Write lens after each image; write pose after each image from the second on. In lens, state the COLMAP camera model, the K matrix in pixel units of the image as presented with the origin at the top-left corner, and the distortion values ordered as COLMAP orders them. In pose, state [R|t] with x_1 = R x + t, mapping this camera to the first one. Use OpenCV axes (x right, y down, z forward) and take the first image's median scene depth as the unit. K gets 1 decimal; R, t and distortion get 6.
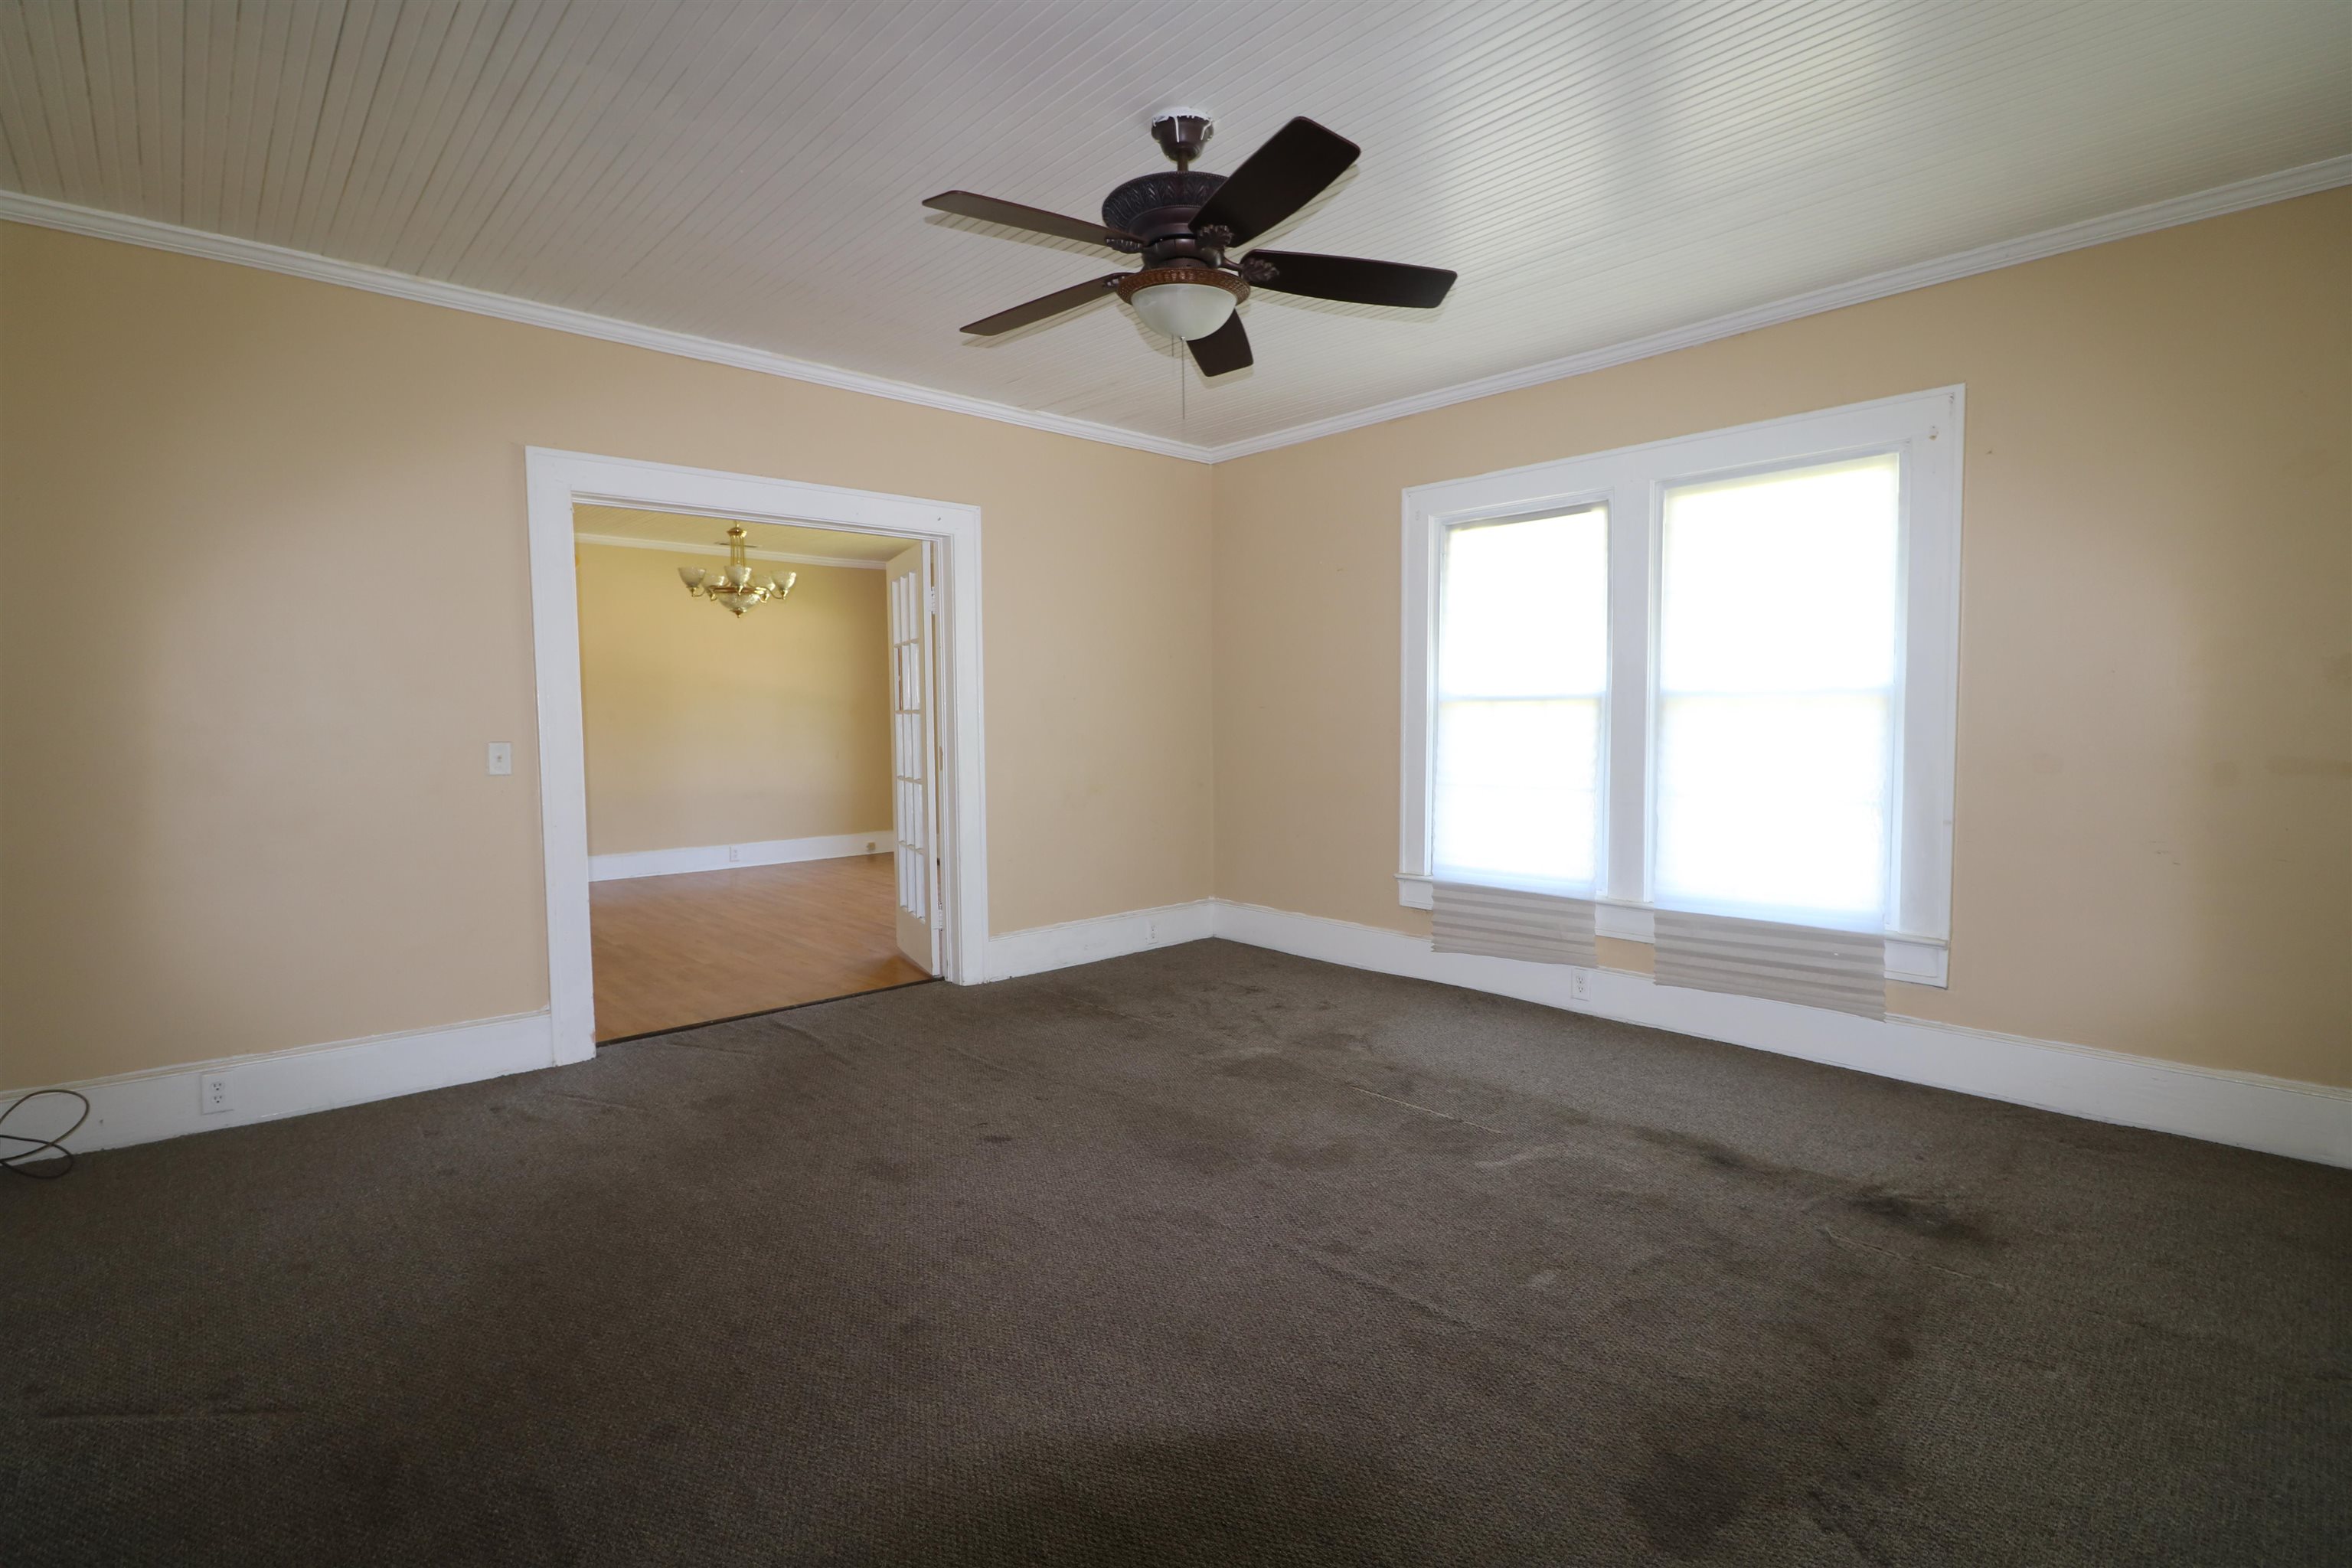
lens RADIAL K [[1103.4, 0, 1157.3], [0, 1103.4, 778.2], [0, 0, 1]] dist [-0.000716, -0.009502]
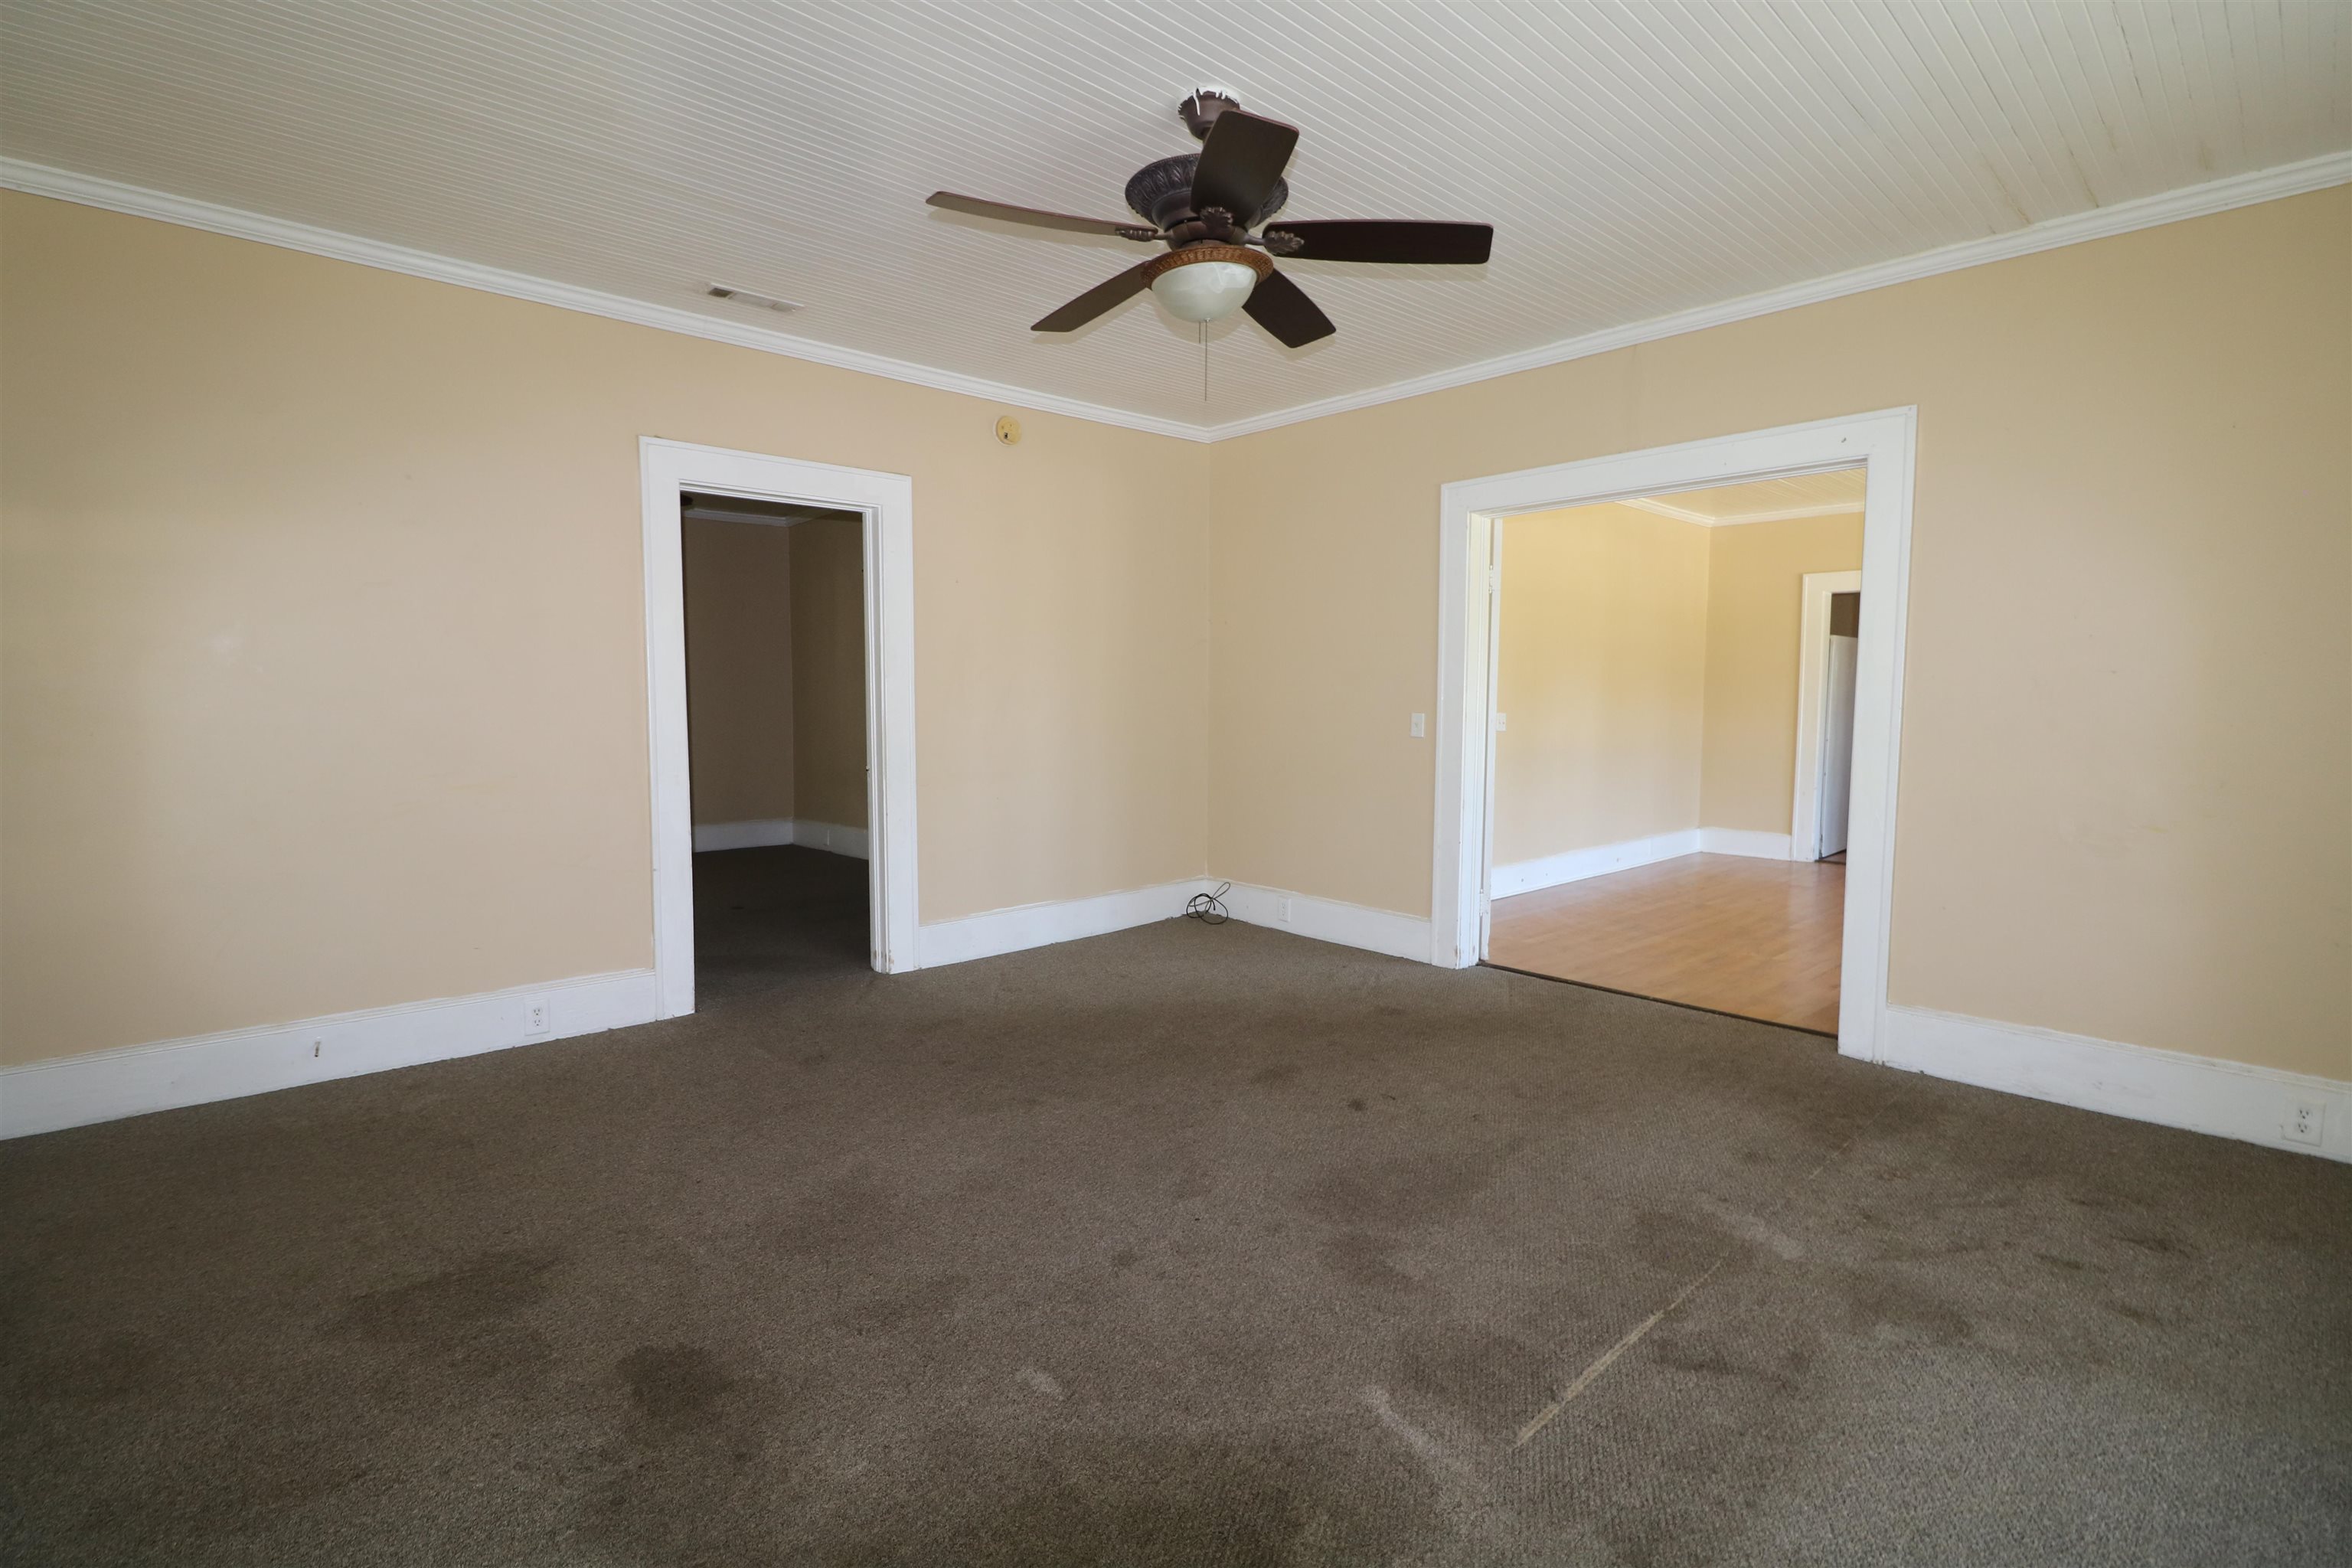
lens RADIAL K [[1103.4, 0, 1157.3], [0, 1103.4, 778.2], [0, 0, 1]] dist [-0.000716, -0.009502]
pose [[-0.015026, 0.080802, -0.996617, 0.768884], [-0.059310, 0.994902, 0.081557, -0.042606], [0.998127, 0.060334, -0.010157, 0.727180]]
